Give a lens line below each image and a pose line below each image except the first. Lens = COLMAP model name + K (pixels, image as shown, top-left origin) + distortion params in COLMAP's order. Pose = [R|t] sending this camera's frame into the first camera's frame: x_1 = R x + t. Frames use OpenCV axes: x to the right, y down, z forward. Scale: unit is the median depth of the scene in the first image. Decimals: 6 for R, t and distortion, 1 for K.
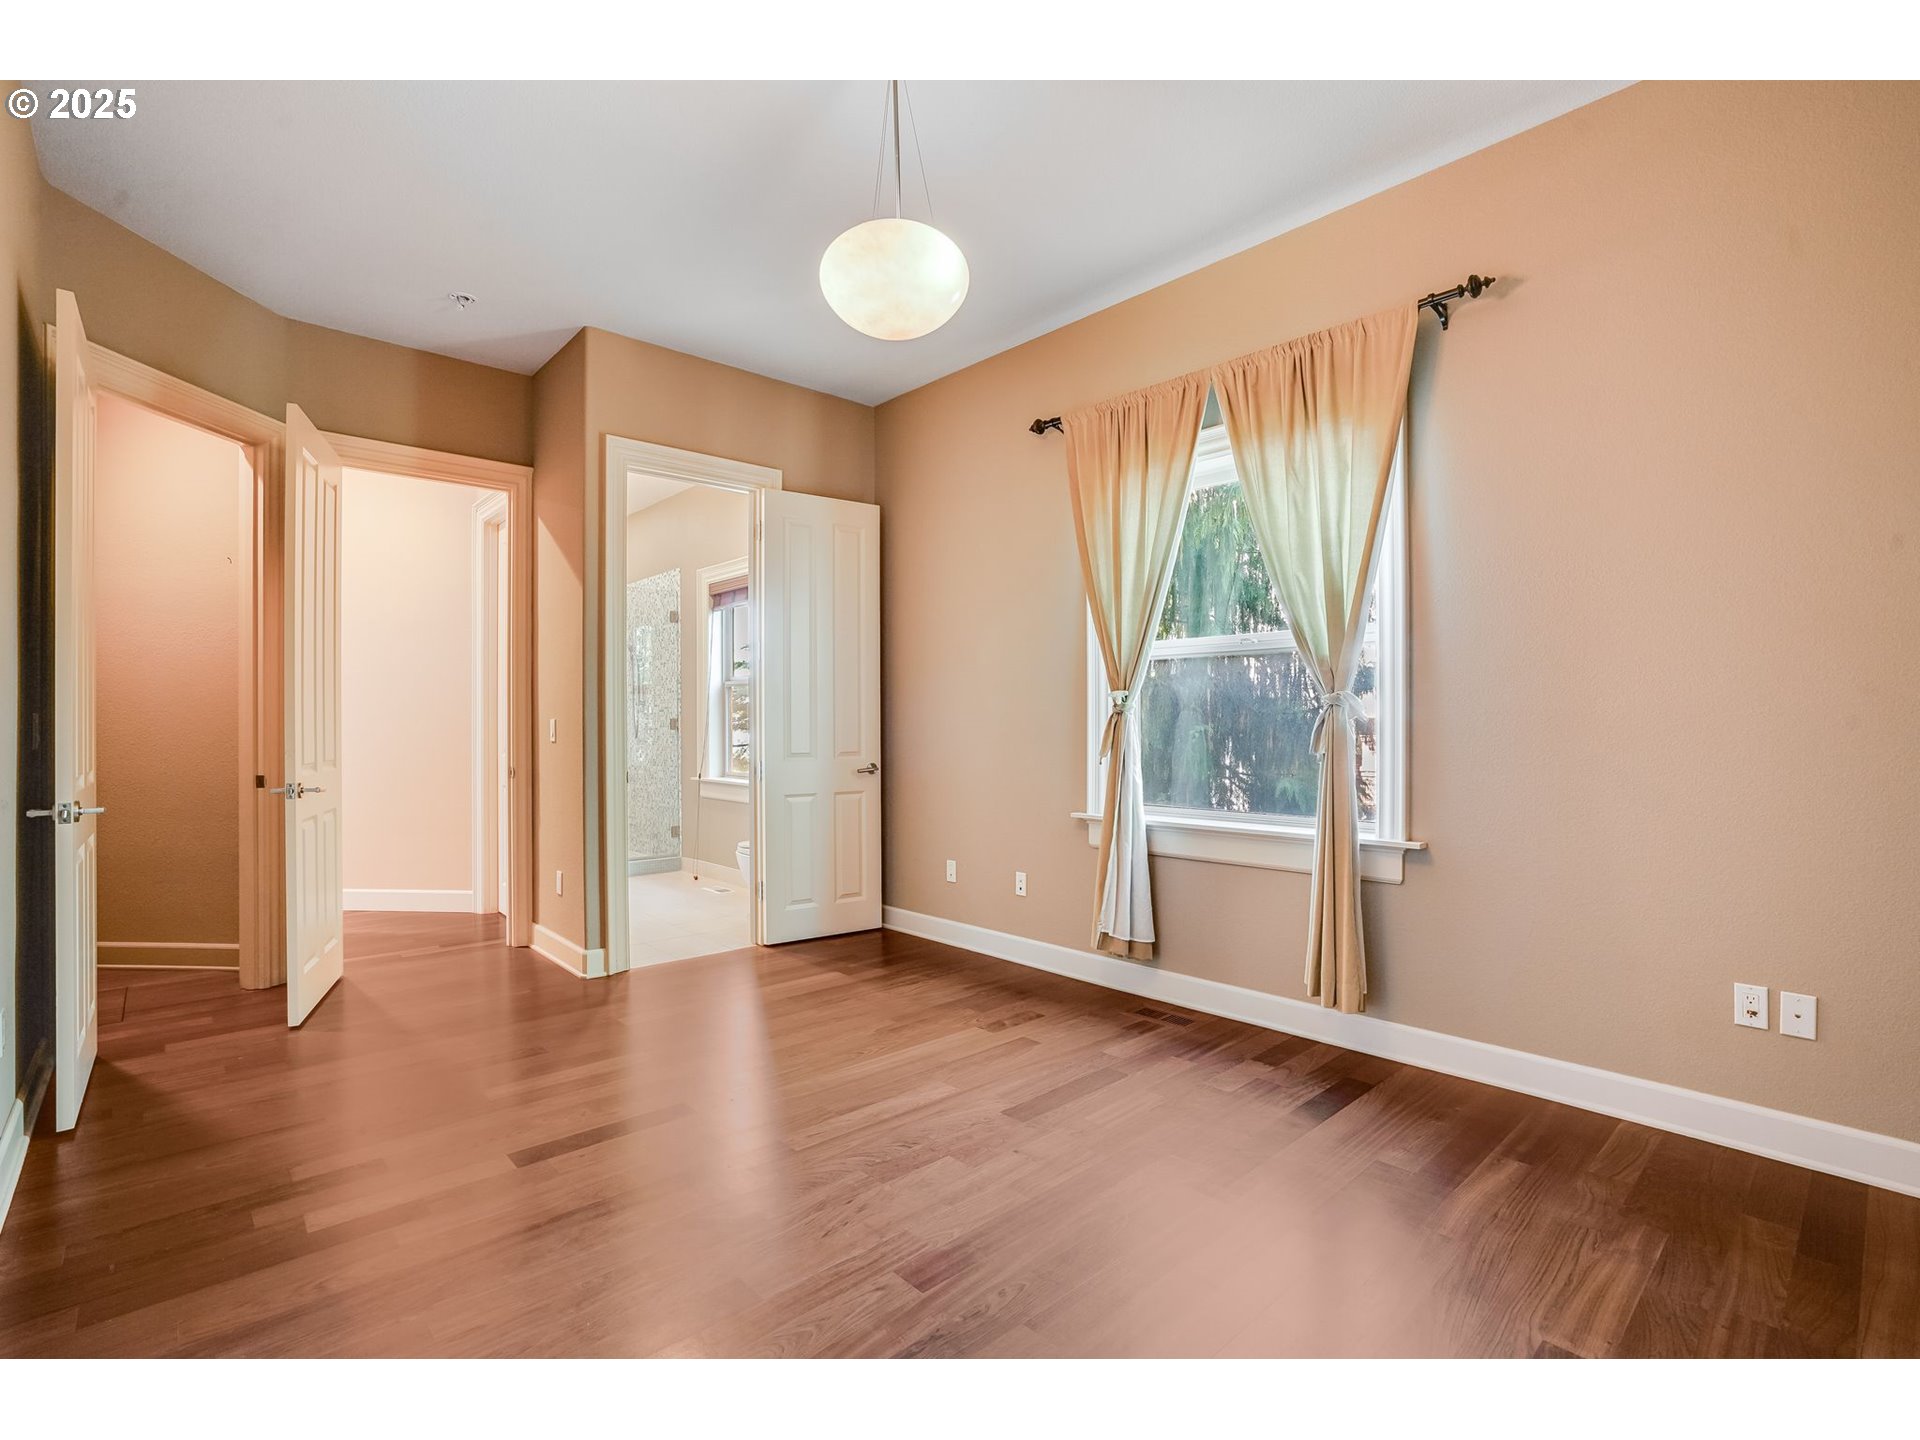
lens RADIAL K [[885.9, 0, 960.9], [0, 885.9, 723.4], [0, 0, 1]] dist [-0.006075, -0.000194]
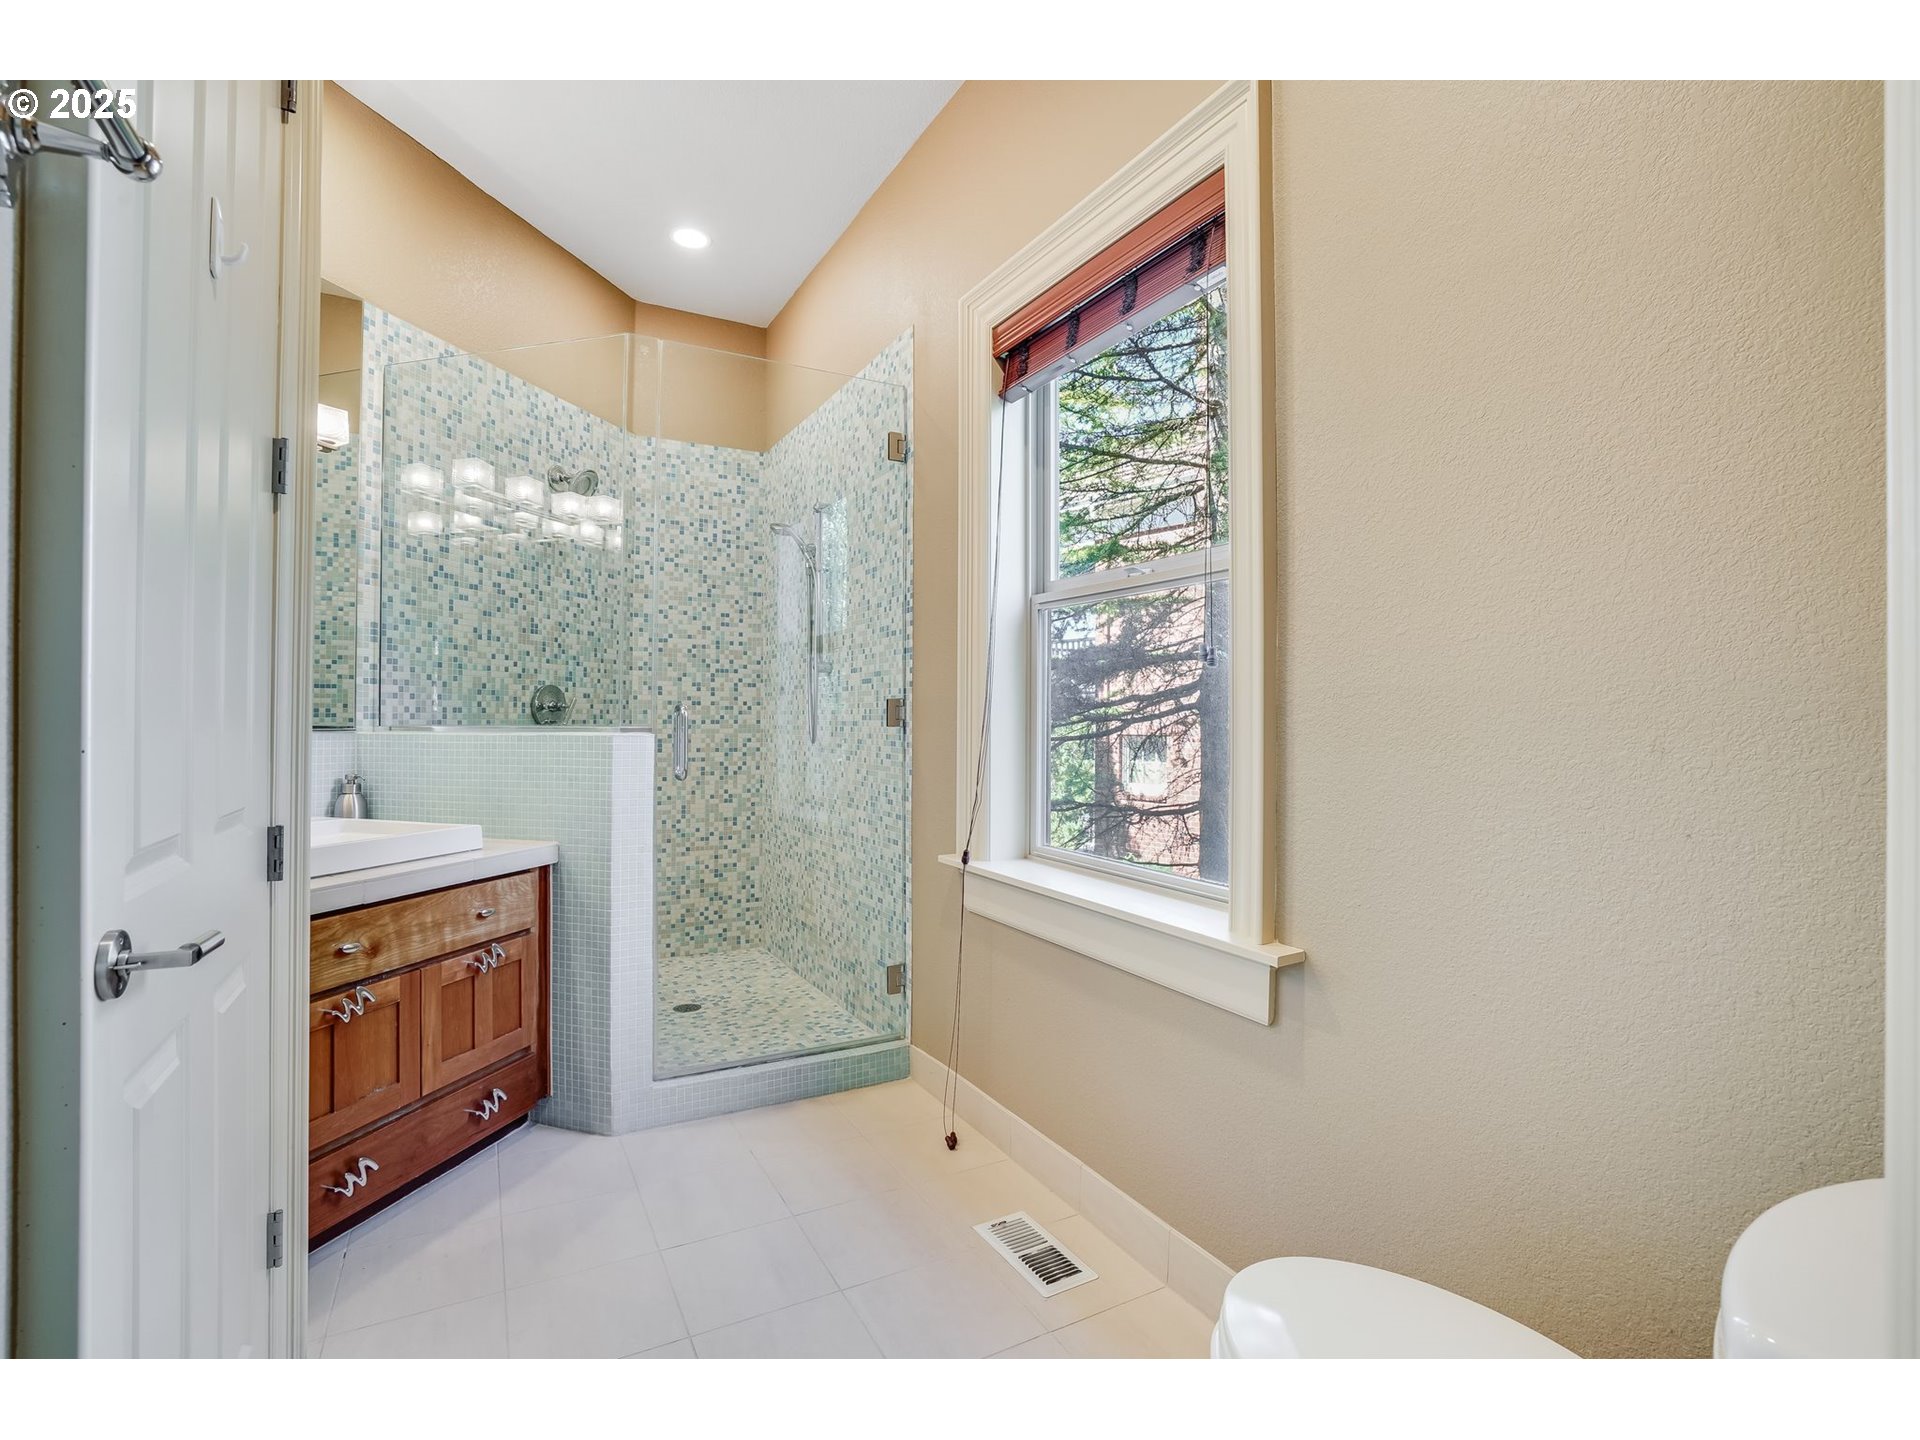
lens RADIAL K [[885.9, 0, 958.5], [0, 885.9, 718.6], [0, 0, 1]] dist [-0.006075, -0.000194]
pose [[0.973856, 0.007974, -0.227026, -0.209395], [-0.008563, 0.999962, -0.001609, 0.004548], [0.227004, 0.003511, 0.973887, 0.628421]]
